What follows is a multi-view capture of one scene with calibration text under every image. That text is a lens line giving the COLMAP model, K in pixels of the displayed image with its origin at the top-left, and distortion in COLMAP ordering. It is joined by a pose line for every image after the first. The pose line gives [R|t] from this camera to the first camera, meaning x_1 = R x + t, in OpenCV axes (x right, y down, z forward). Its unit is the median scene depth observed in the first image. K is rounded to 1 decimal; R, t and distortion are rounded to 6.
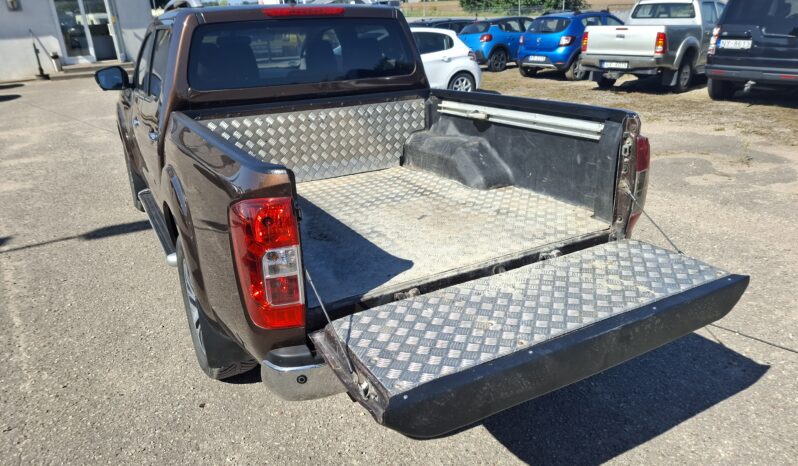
lens RADIAL K [[569.7, 0, 395.3], [0, 569.7, 248.7], [0, 0, 1]] dist [0.061094, -0.072822]
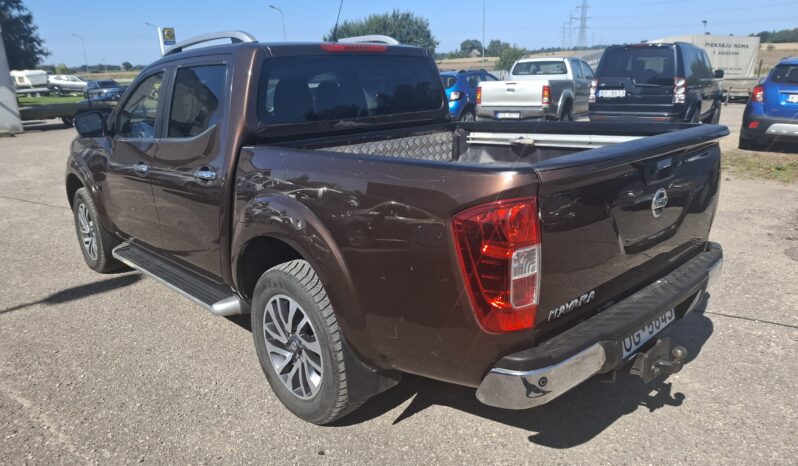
lens RADIAL K [[569.7, 0, 396.4], [0, 569.7, 244.8], [0, 0, 1]] dist [0.061094, -0.072822]
pose [[0.969037, -0.074223, 0.235497, -0.313717], [0.098820, 0.990616, -0.094412, 0.032069], [-0.226279, 0.114760, 0.967279, 0.038089]]
